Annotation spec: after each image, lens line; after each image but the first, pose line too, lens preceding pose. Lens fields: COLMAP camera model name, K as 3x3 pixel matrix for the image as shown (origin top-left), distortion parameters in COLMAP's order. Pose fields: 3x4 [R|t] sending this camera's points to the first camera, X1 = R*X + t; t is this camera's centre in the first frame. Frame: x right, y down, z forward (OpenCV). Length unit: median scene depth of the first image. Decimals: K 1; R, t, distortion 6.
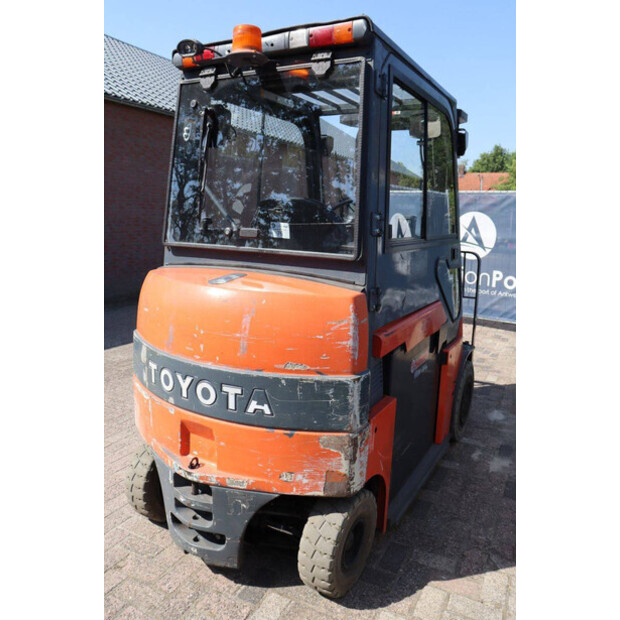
lens RADIAL K [[502.6, 0, 310.0], [0, 502.6, 310.0], [0, 0, 1]] dist [-0.156798, 0.126158]
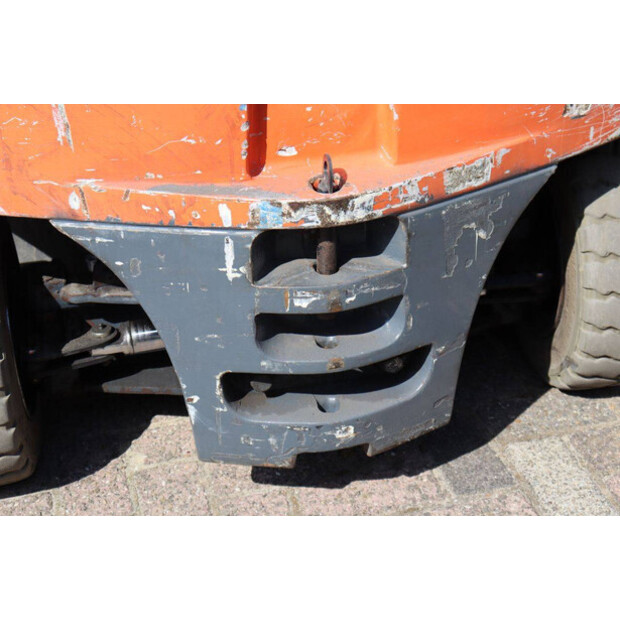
lens RADIAL K [[1311.8, 0, 310.0], [0, 1311.8, 310.0], [0, 0, 1]] dist [0.232363, 0.058392]
pose [[0.748507, -0.385082, 0.539861, -0.737989], [0.175866, 0.900237, 0.398303, 0.052308], [-0.639382, -0.203189, 0.741556, 0.366808]]
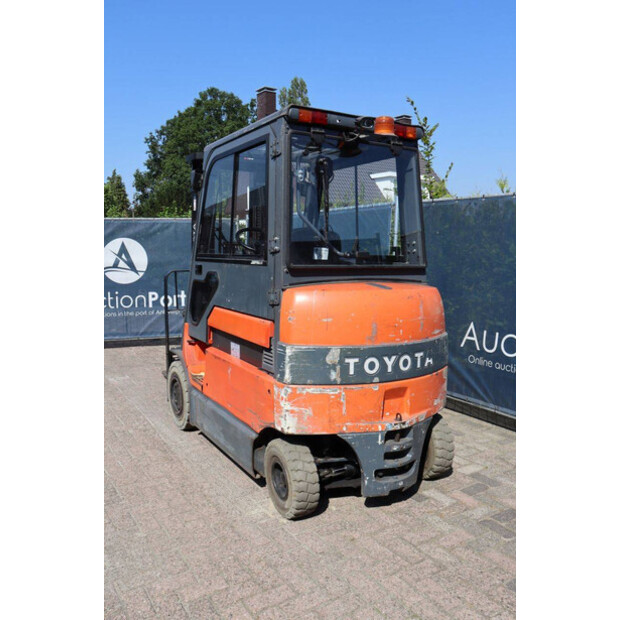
lens RADIAL K [[542.1, 0, 310.0], [0, 542.1, 310.0], [0, 0, 1]] dist [-0.128266, 0.005900]
pose [[0.509708, -0.121245, 0.851761, -1.638475], [0.172202, 0.984364, 0.037073, -0.089733], [-0.842938, 0.127779, 0.522617, 0.378320]]
